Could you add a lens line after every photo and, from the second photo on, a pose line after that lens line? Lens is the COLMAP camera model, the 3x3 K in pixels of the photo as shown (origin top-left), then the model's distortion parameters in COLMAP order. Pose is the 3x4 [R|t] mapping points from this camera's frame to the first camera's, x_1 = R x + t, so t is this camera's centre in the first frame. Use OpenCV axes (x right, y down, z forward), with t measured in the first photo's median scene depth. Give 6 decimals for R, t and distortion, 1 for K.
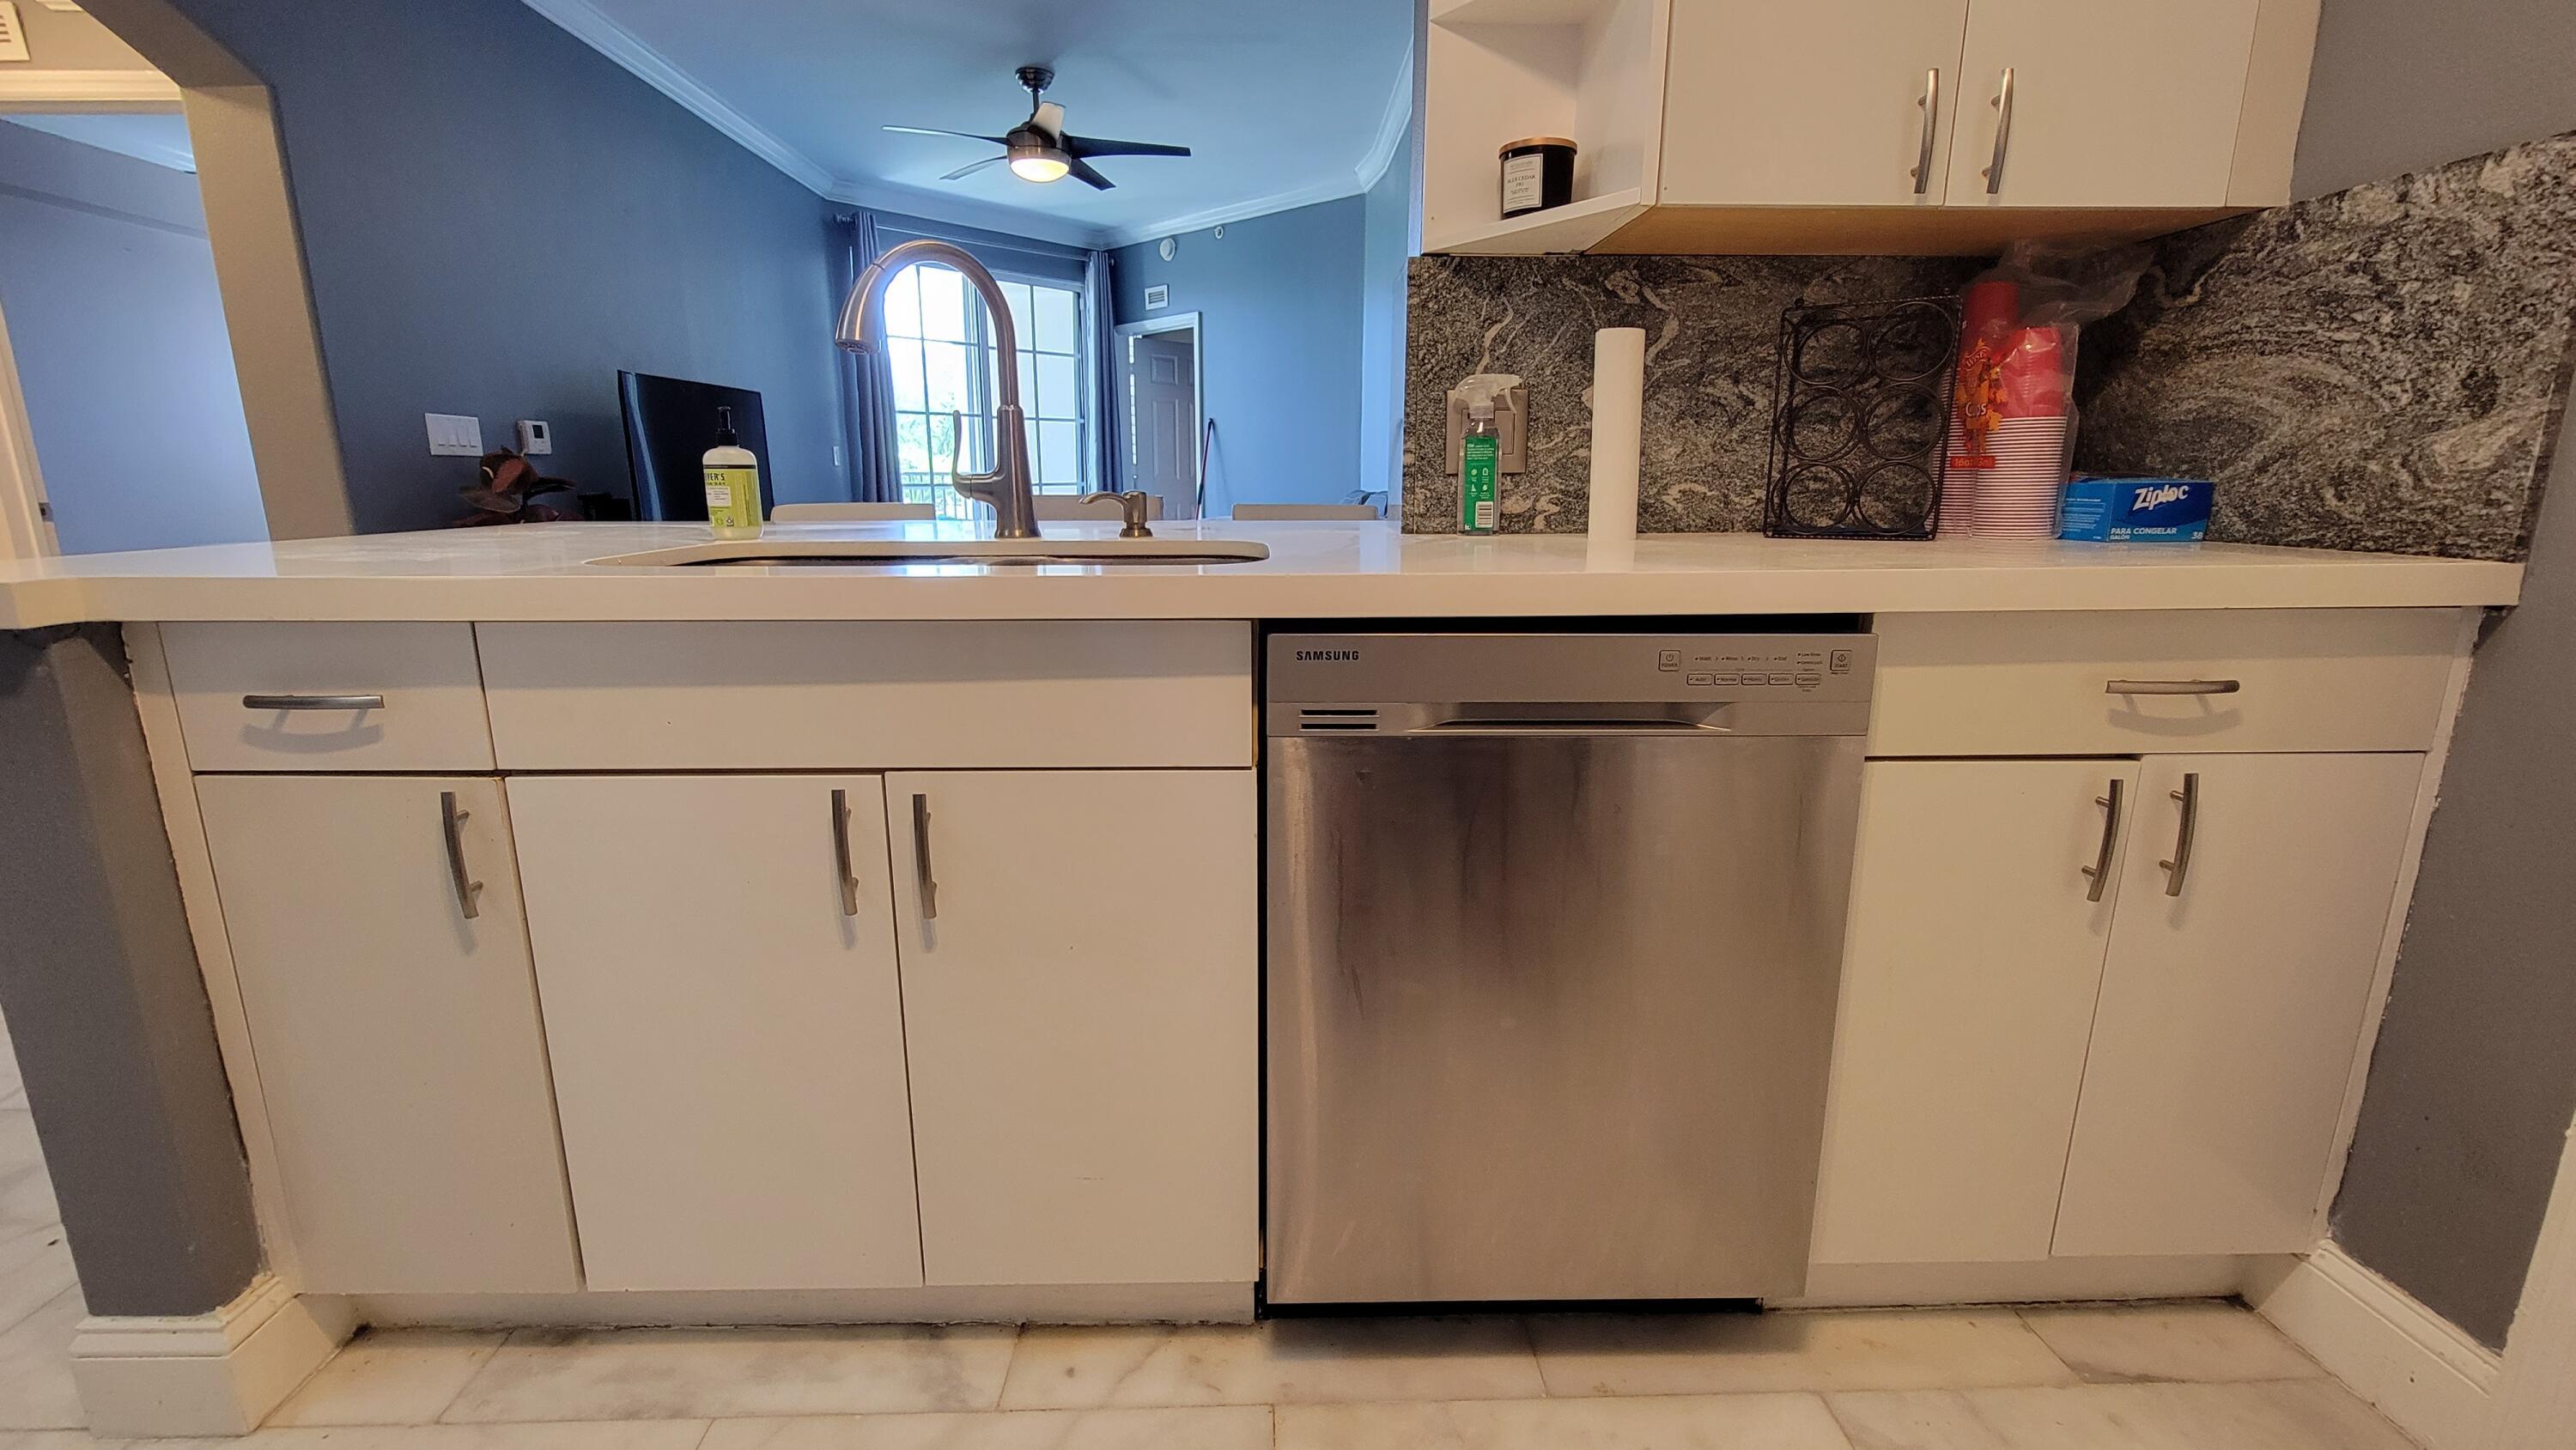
lens RADIAL K [[1057.3, 0, 1279.6], [0, 1057.3, 715.3], [0, 0, 1]] dist [-0.008847, -0.000050]
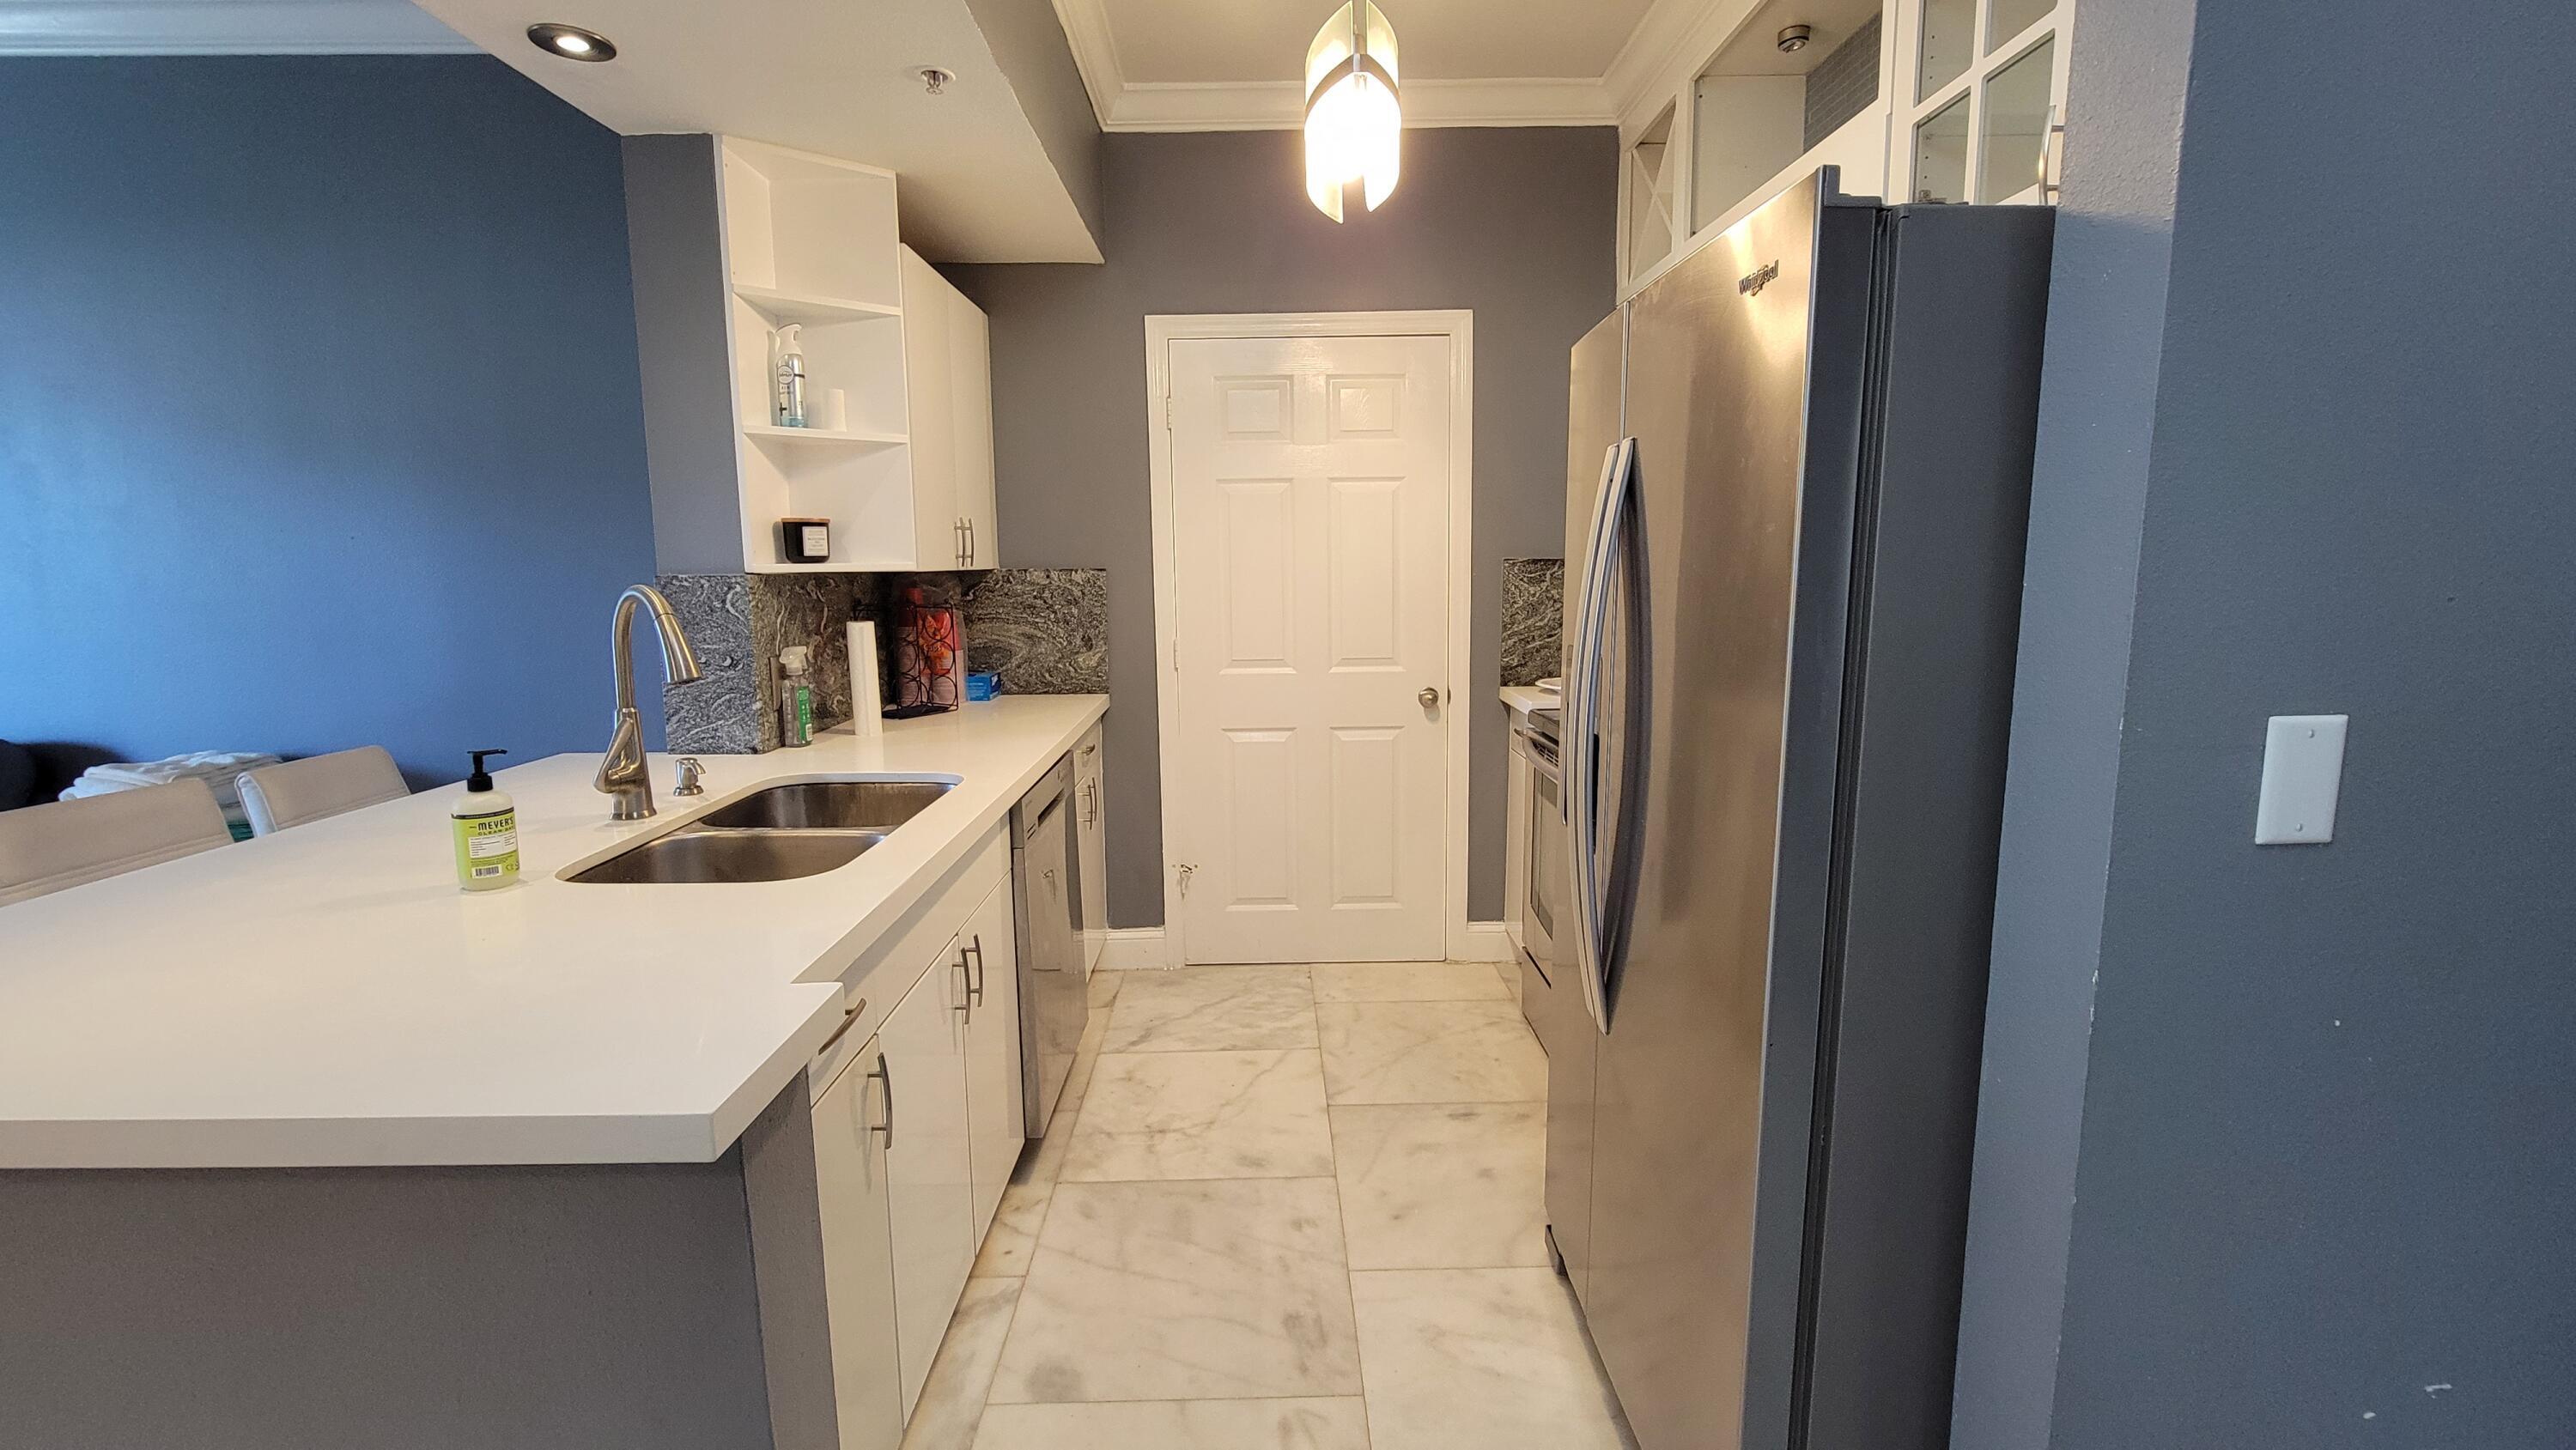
lens RADIAL K [[1057.3, 0, 1283.8], [0, 1057.3, 719.5], [0, 0, 1]] dist [-0.008847, -0.000050]
pose [[0.000467, -0.147085, 0.989124, -1.812766], [0.226184, 0.963506, 0.143169, -0.362295], [-0.974085, 0.223657, 0.033718, 0.323979]]
